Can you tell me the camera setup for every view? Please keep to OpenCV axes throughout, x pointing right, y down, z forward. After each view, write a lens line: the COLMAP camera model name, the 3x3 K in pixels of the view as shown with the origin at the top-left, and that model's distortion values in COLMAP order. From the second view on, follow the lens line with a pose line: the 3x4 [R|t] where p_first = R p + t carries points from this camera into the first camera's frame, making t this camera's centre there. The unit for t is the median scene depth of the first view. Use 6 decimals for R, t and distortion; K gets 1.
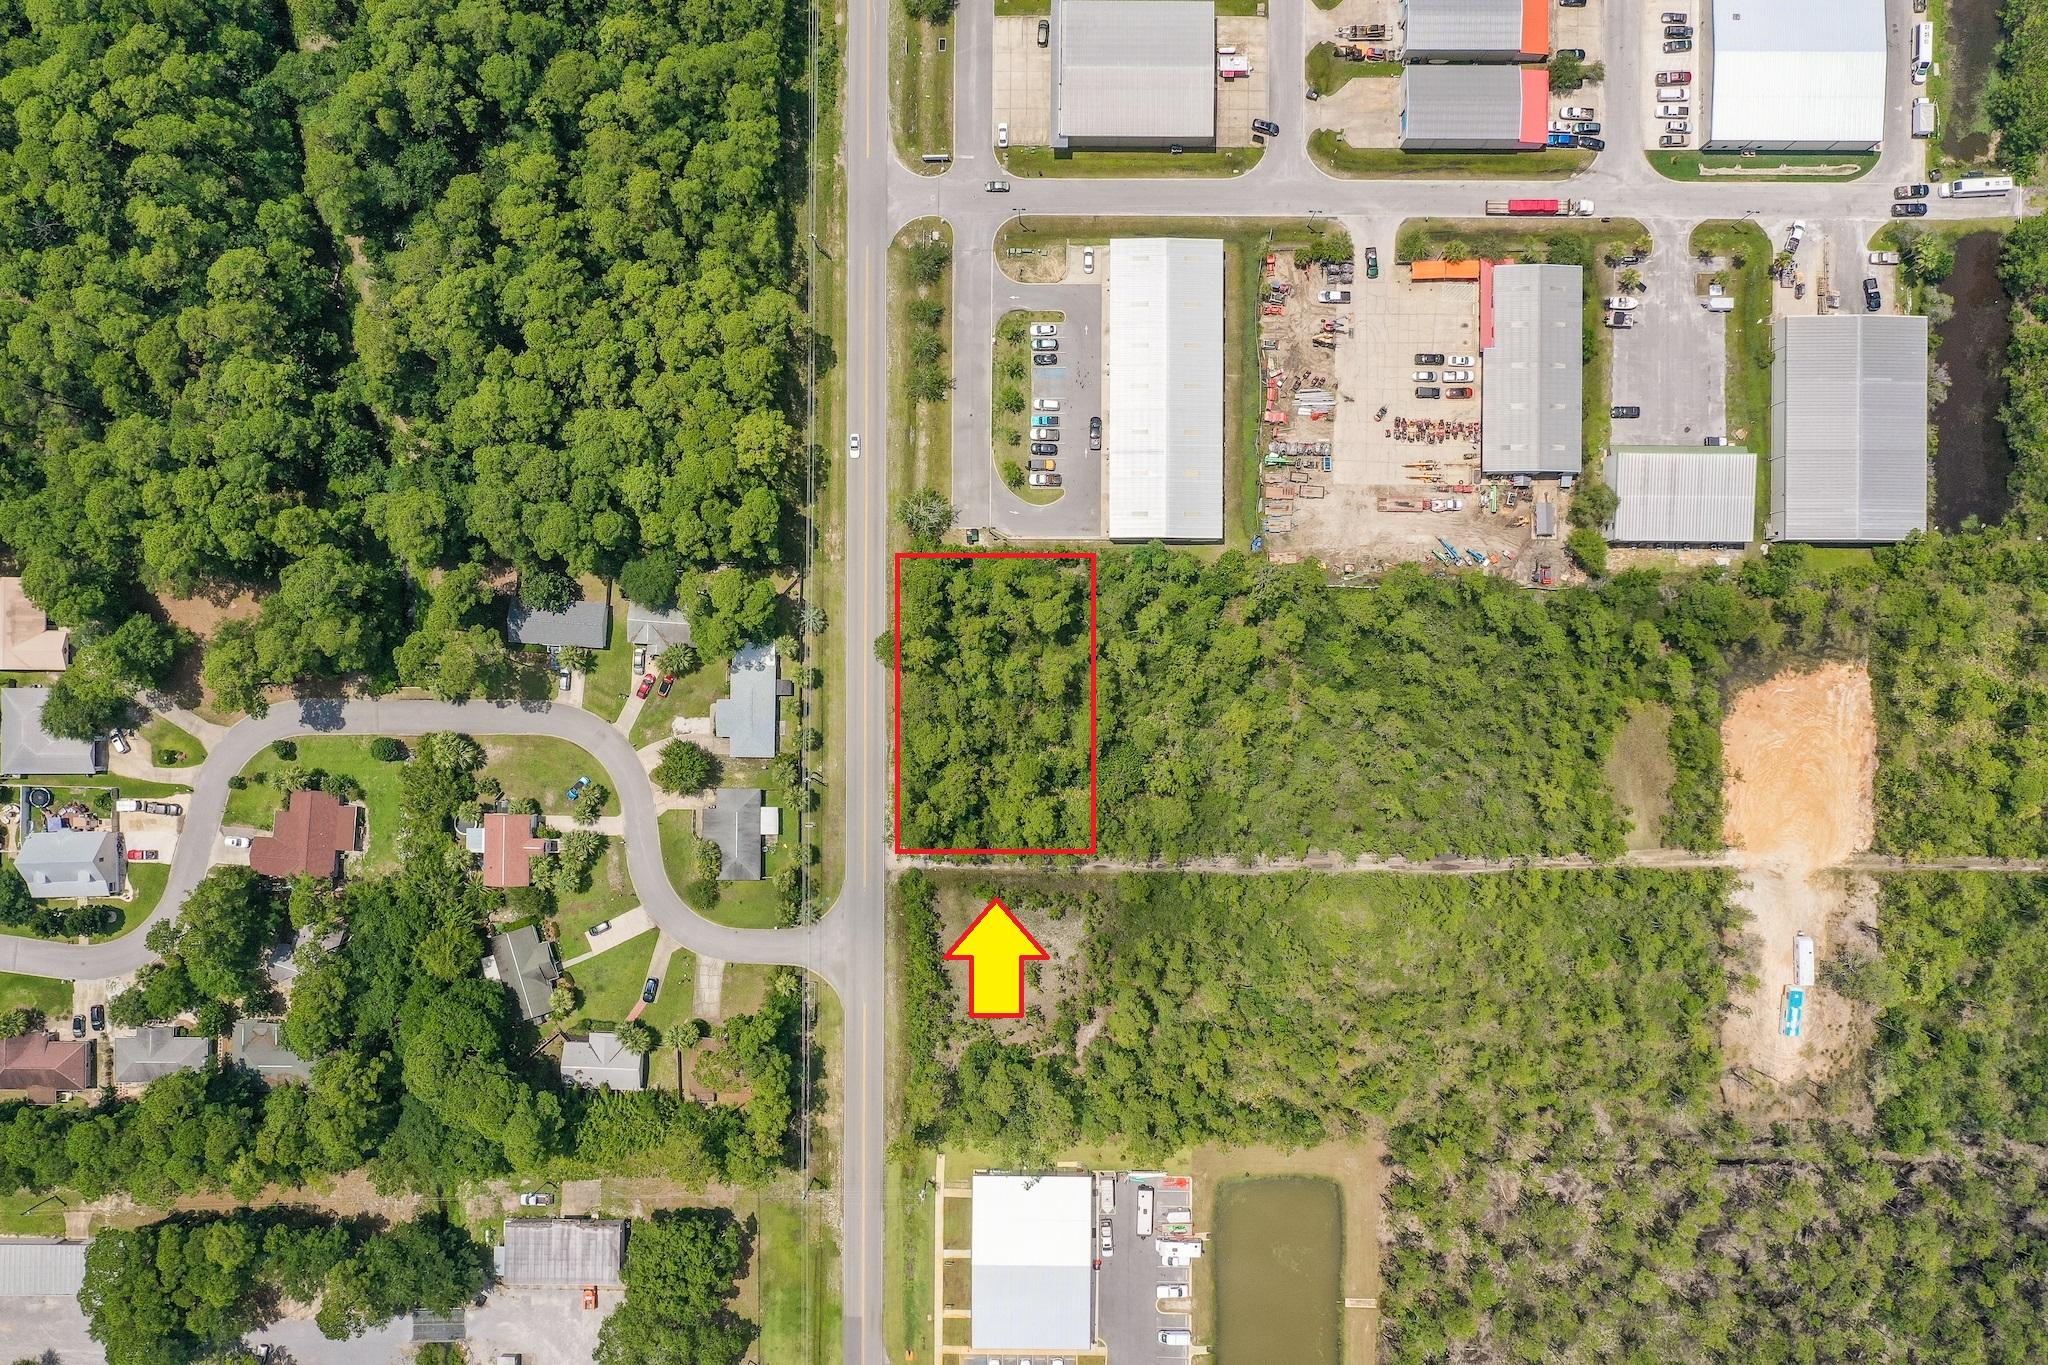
lens RADIAL K [[1645.9, 0, 1024.0], [0, 1645.9, 682.5], [0, 0, 1]] dist [-0.010259, -0.006588]
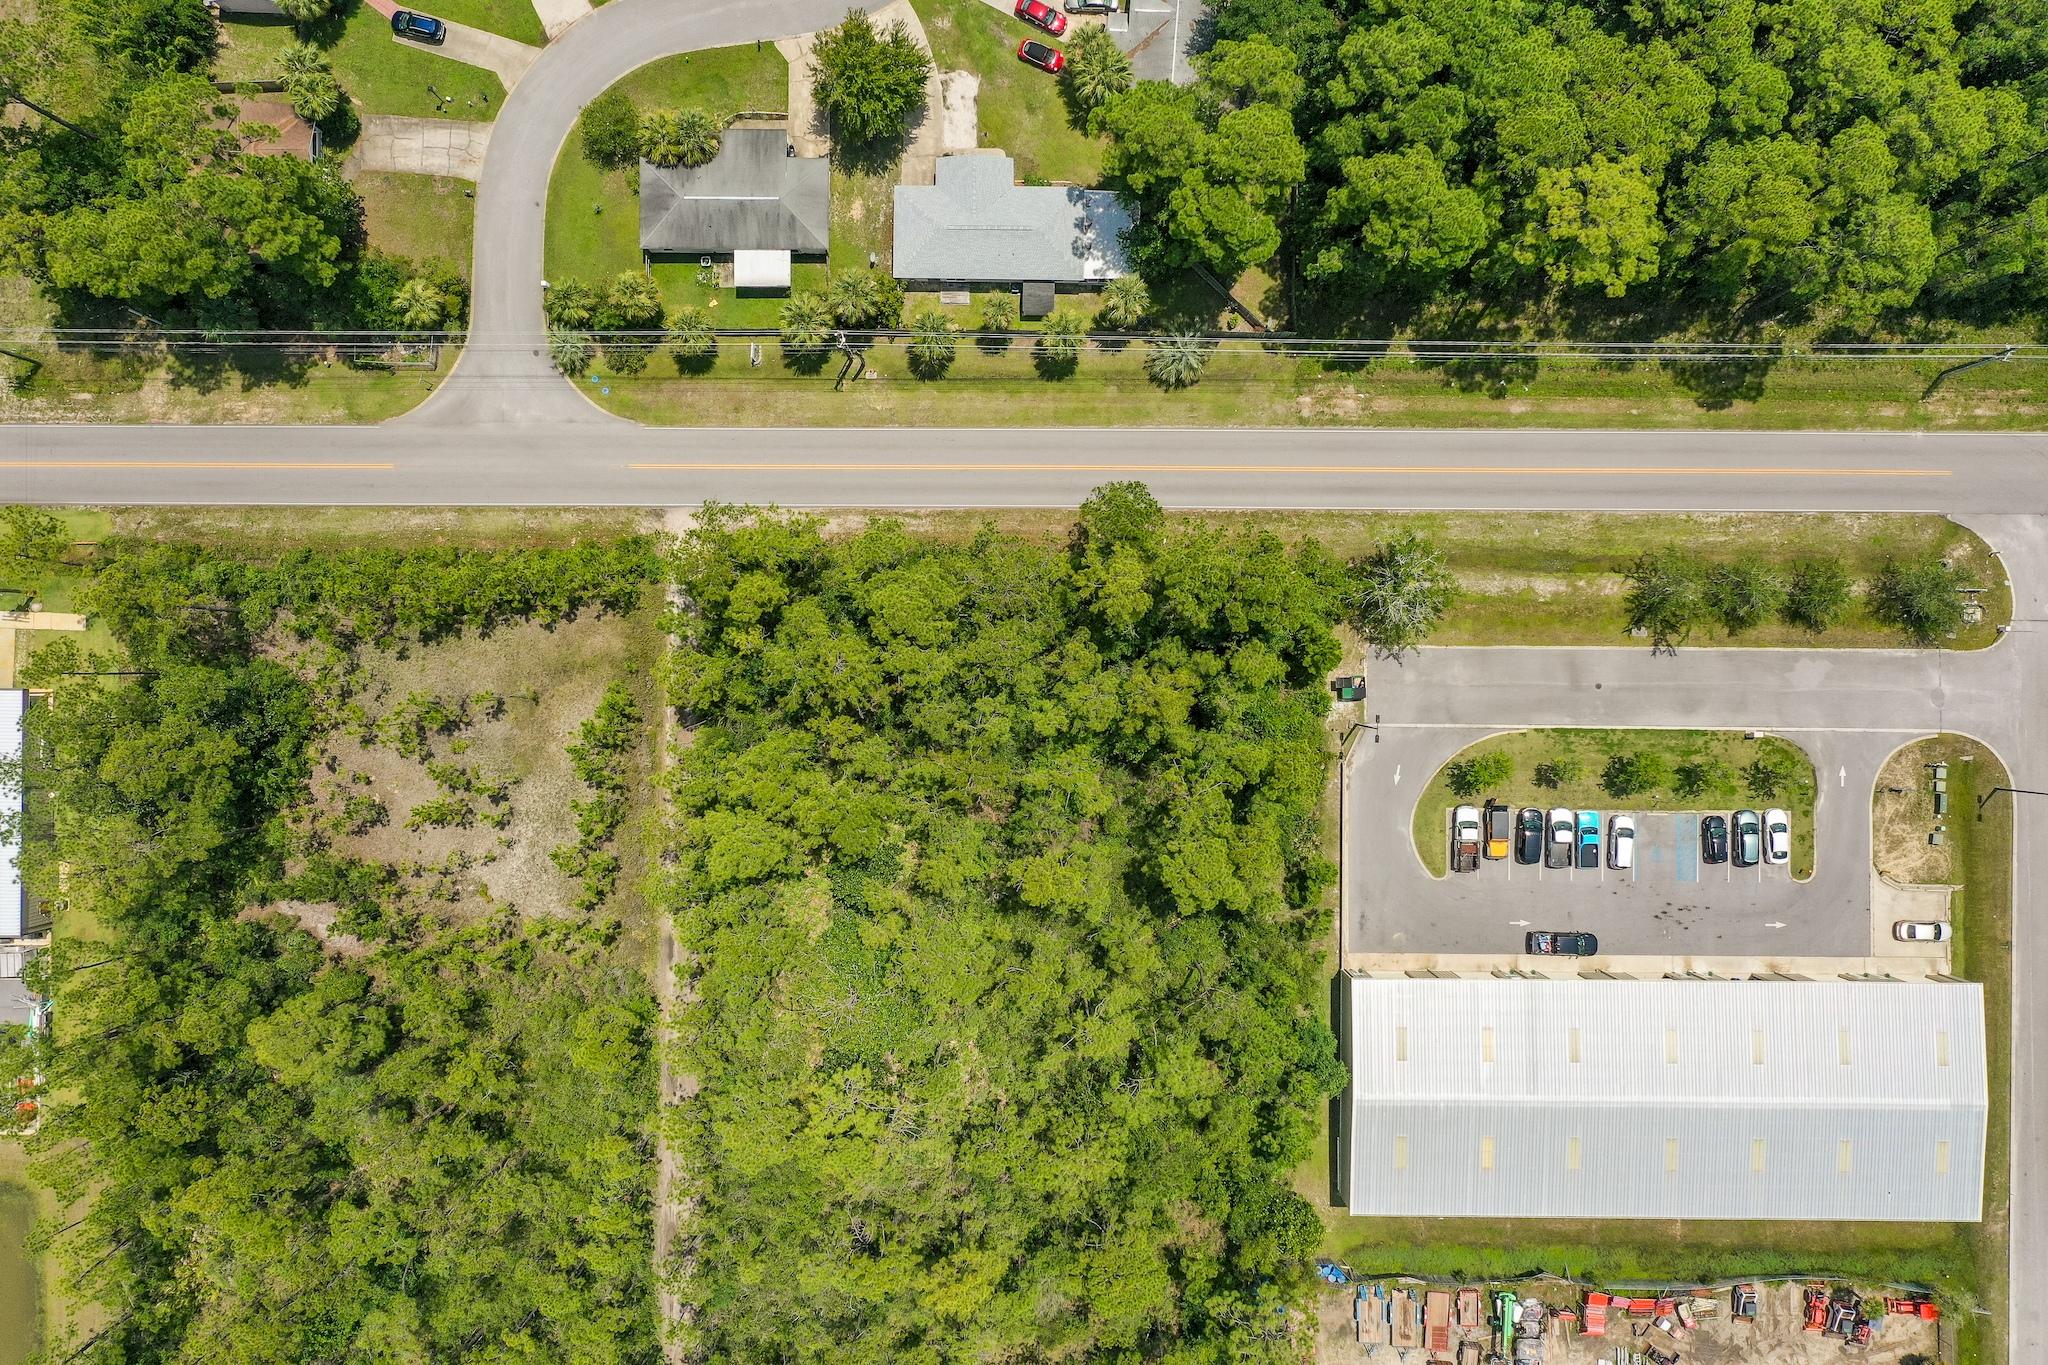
lens RADIAL K [[1645.9, 0, 1024.0], [0, 1645.9, 682.5], [0, 0, 1]] dist [-0.010259, -0.006588]
pose [[-0.001568, 0.999942, 0.010687, -0.038222], [-0.999903, -0.001716, 0.013828, 0.000294], [0.013846, -0.010665, 0.999847, 0.515793]]
